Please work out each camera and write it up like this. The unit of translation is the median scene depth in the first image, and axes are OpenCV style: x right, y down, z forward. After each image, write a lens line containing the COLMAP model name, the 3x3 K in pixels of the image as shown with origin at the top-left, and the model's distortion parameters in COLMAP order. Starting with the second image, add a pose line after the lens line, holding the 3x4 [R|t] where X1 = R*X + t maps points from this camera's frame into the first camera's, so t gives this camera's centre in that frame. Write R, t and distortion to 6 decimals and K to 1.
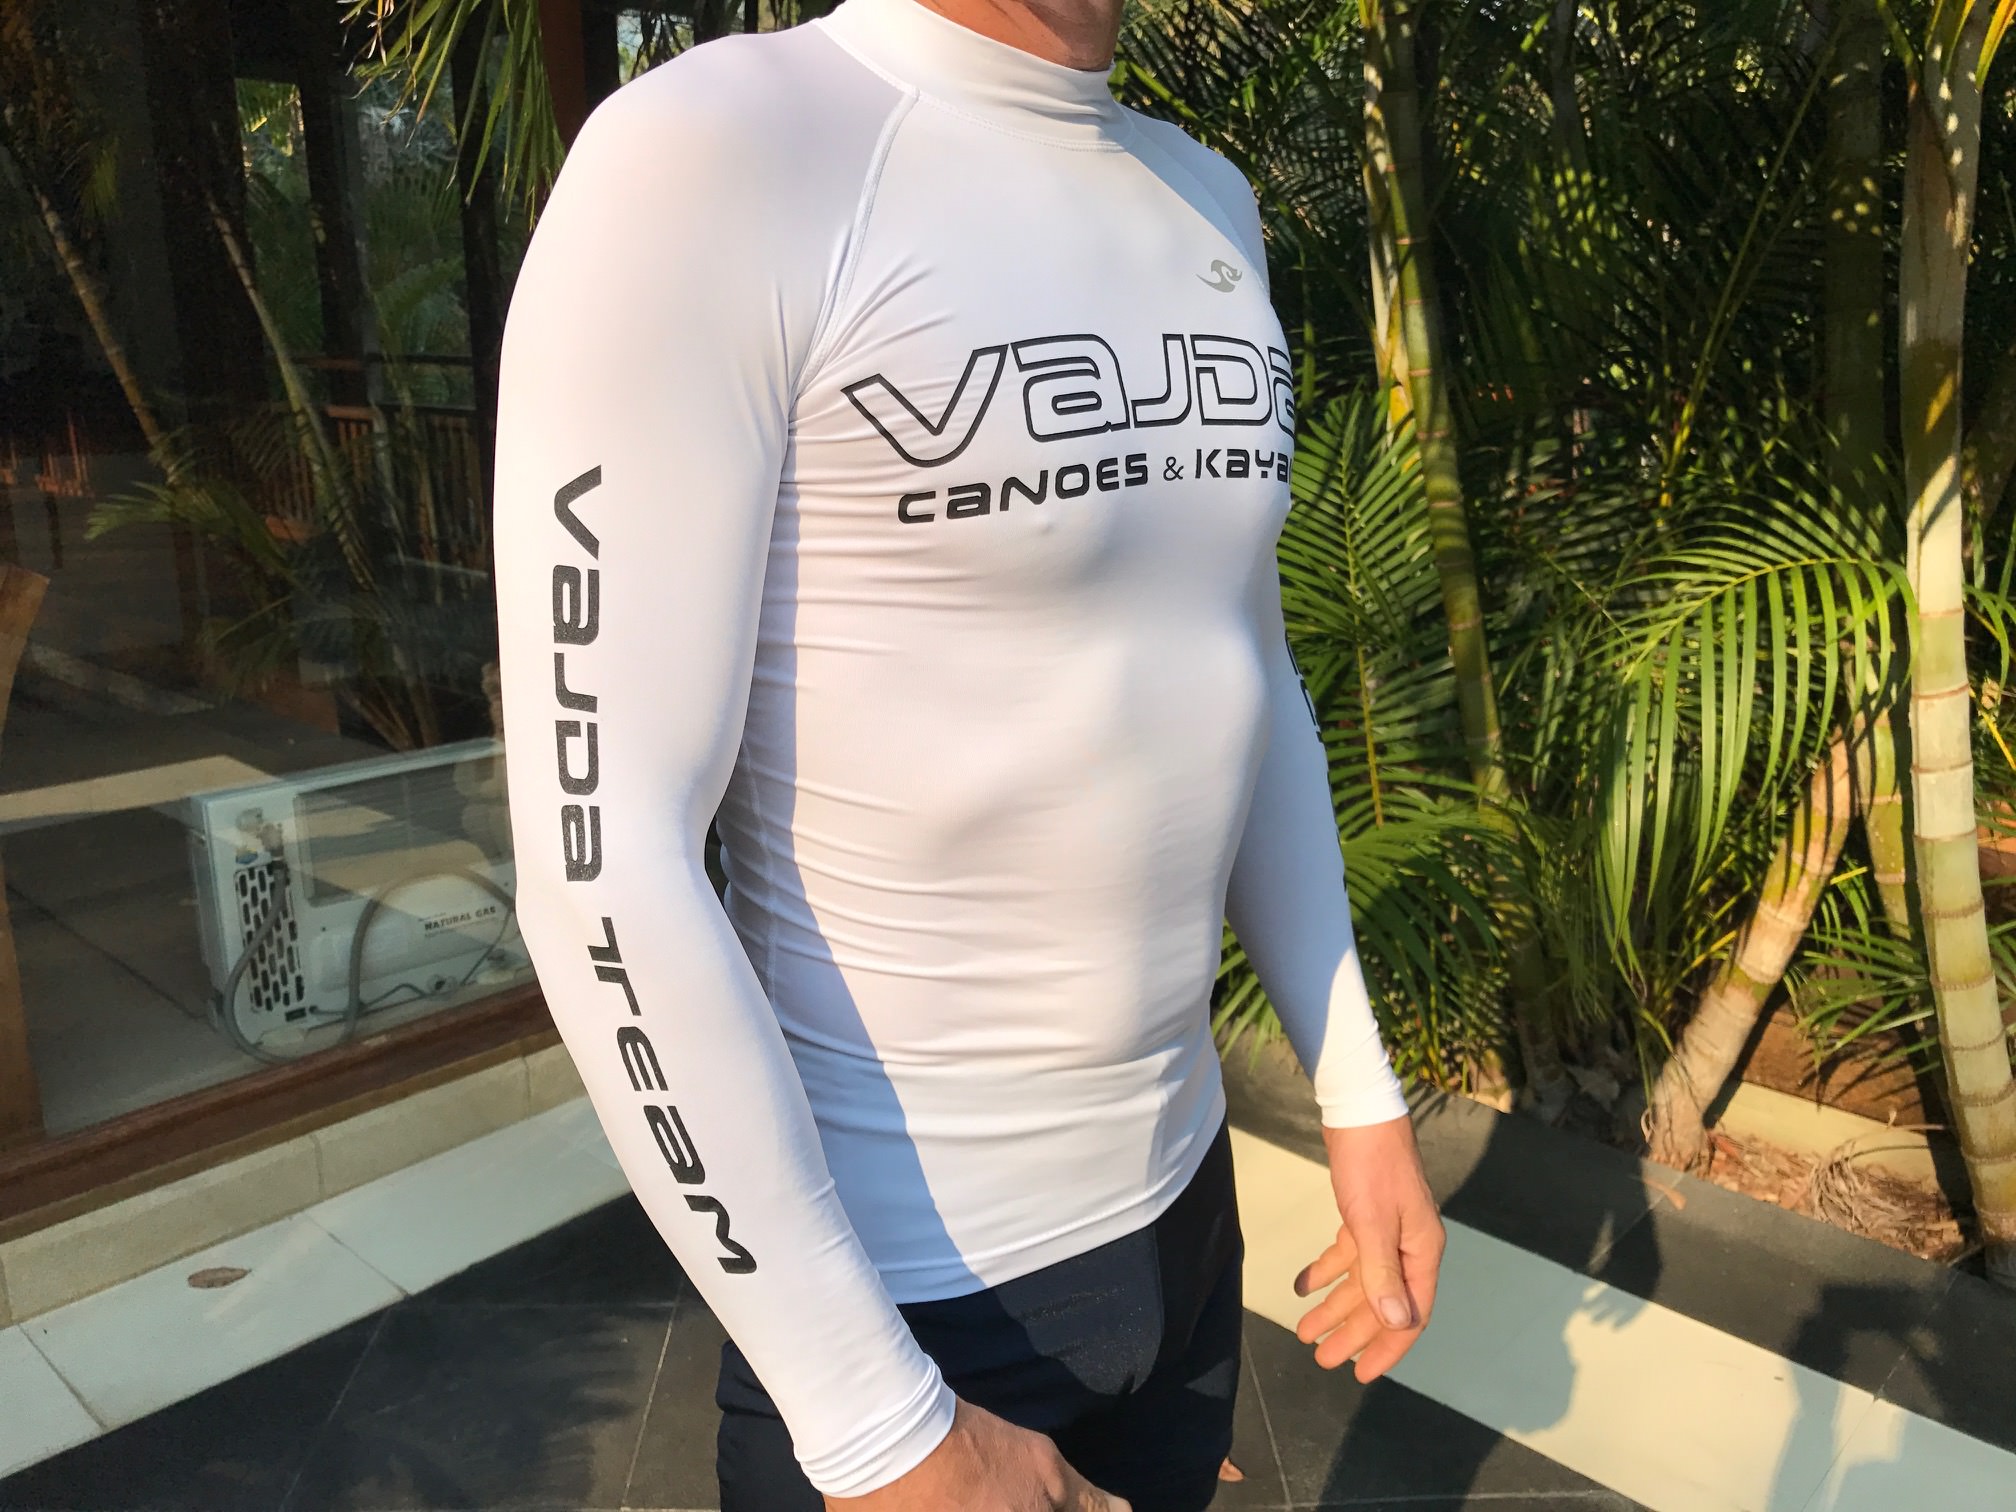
lens RADIAL K [[1638.5, 0, 1008.0], [0, 1638.5, 756.0], [0, 0, 1]] dist [0.035089, -0.005234]
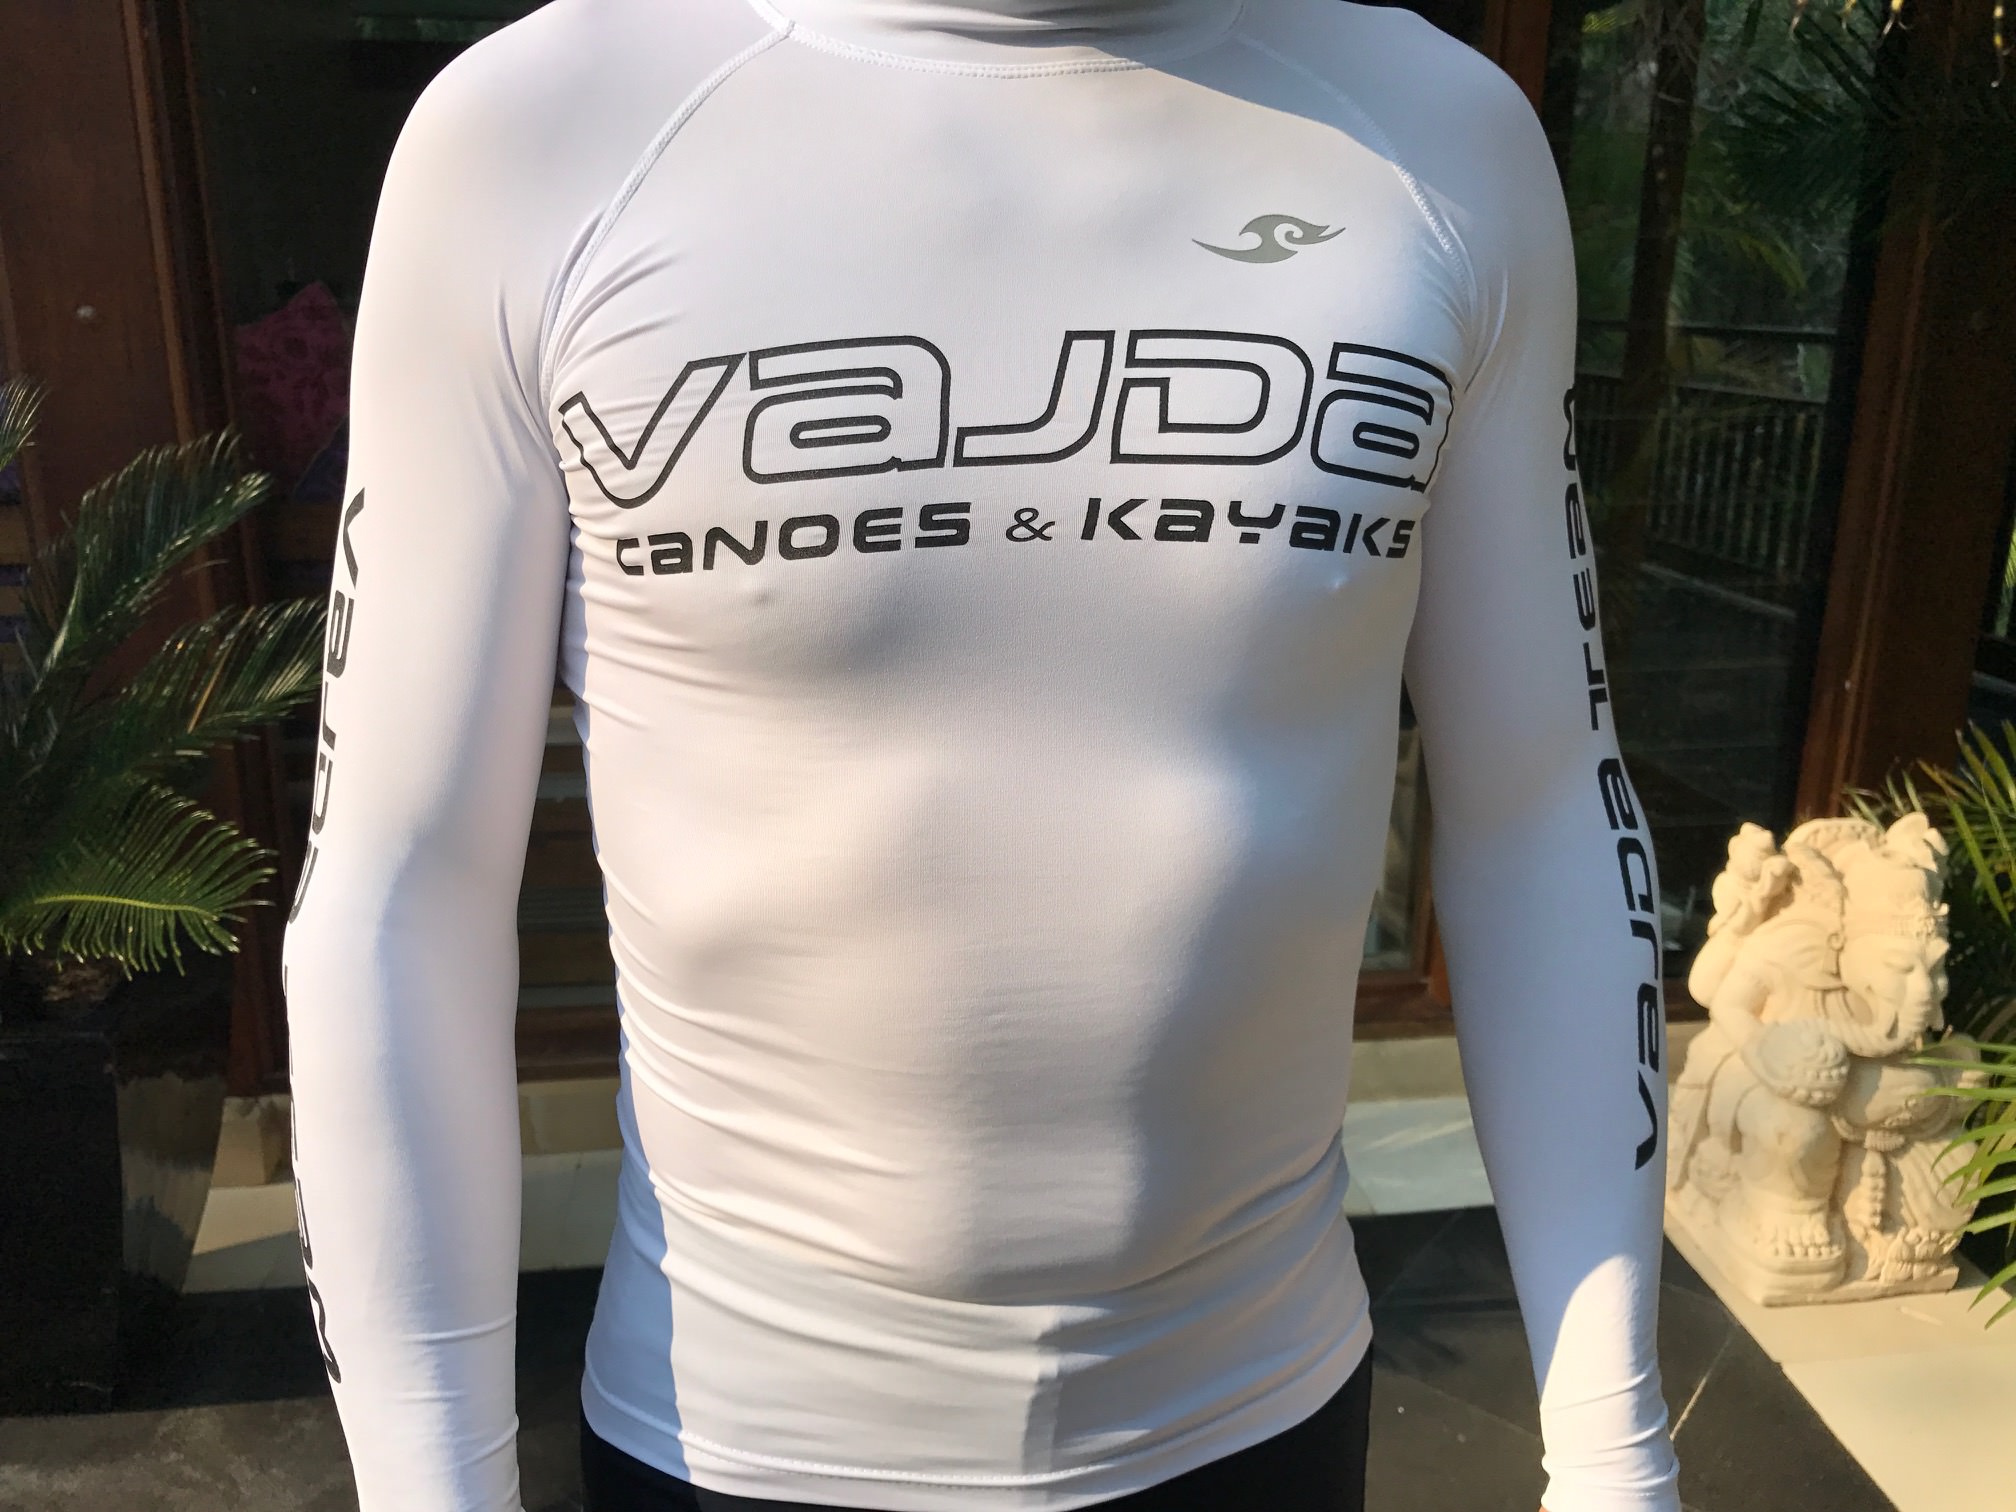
lens RADIAL K [[1638.5, 0, 1008.0], [0, 1638.5, 756.0], [0, 0, 1]] dist [0.035089, -0.005234]
pose [[0.747391, 0.163131, -0.644046, 0.596978], [-0.141160, 0.986245, 0.085996, -0.144294], [0.649216, 0.026641, 0.760138, 0.486745]]
